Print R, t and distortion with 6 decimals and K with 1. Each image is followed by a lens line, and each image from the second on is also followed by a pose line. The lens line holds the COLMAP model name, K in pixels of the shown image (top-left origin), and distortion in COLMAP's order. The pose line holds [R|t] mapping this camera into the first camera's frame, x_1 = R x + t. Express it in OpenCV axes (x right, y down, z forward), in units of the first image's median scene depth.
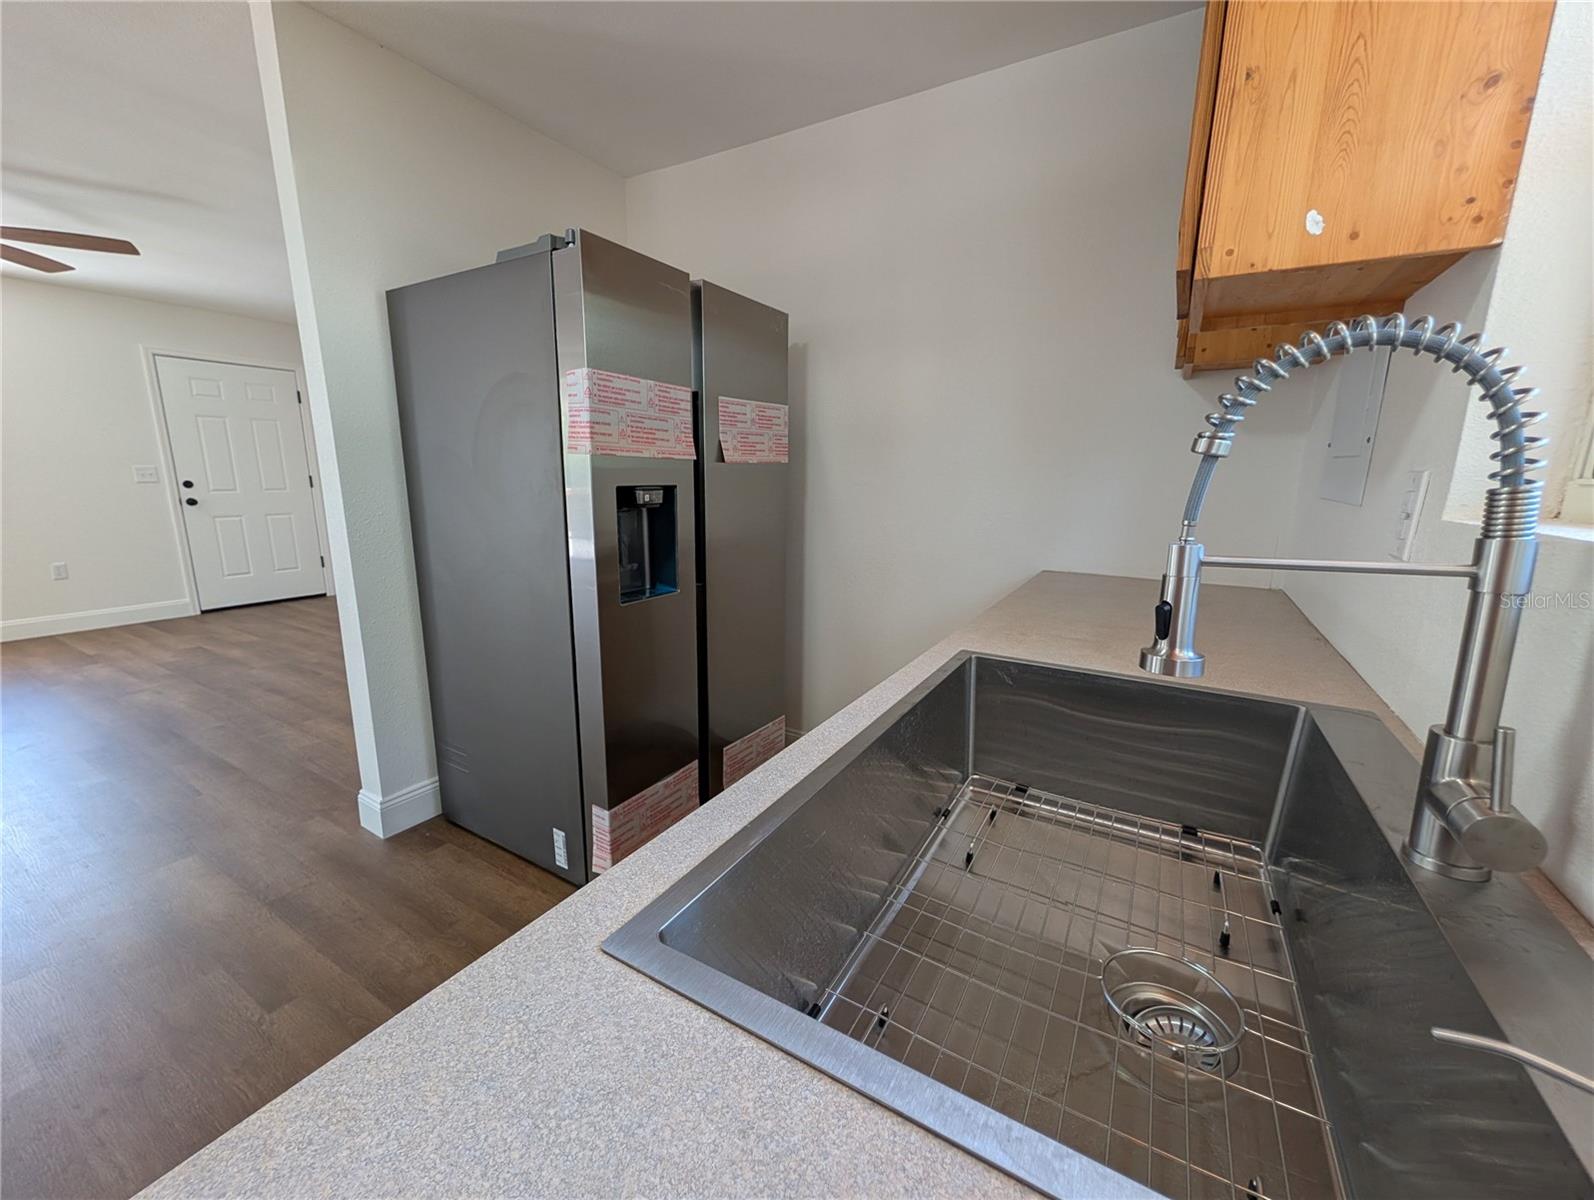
lens RADIAL K [[630.9, 0, 798.6], [0, 630.9, 599.2], [0, 0, 1]] dist [-0.001105, -0.000296]
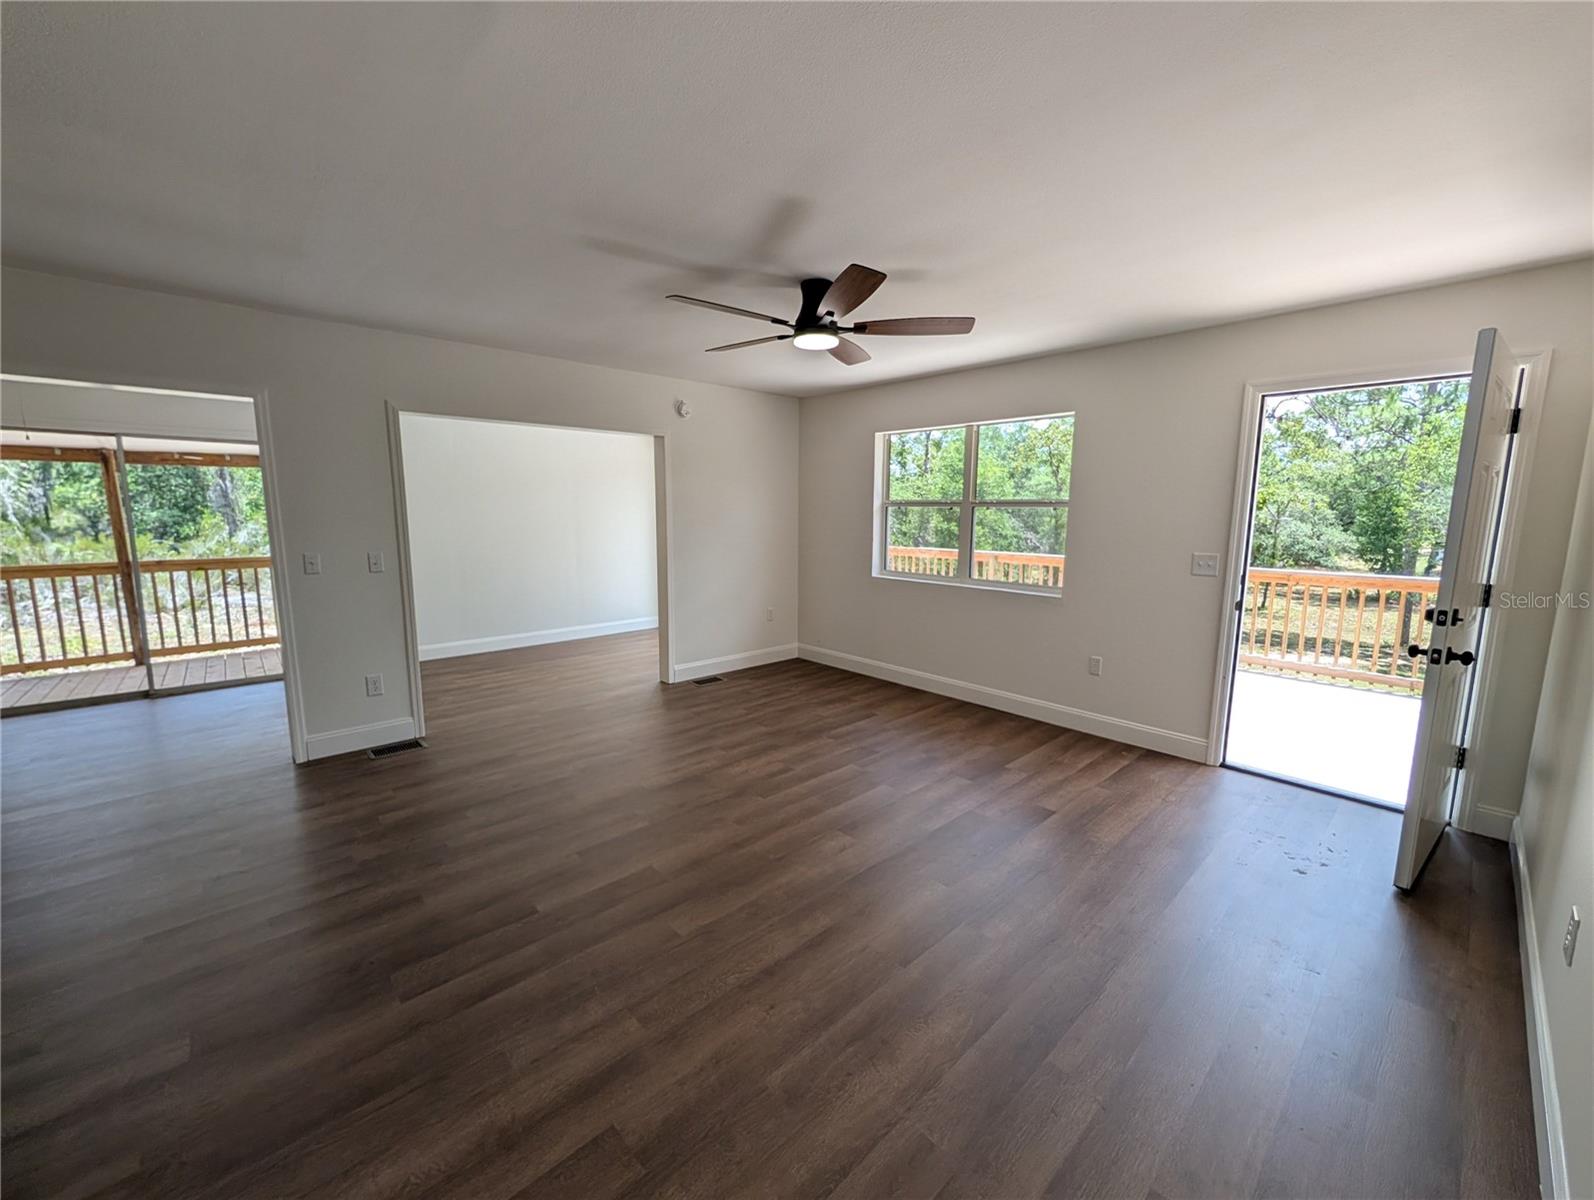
lens RADIAL K [[630.1, 0, 788.9], [0, 630.1, 597.6], [0, 0, 1]] dist [-0.001295, -0.000049]
pose [[-0.286783, 0.122060, -0.950188, -0.513970], [-0.203151, 0.961544, 0.184833, -0.515005], [0.936208, 0.246039, -0.250958, 1.918039]]
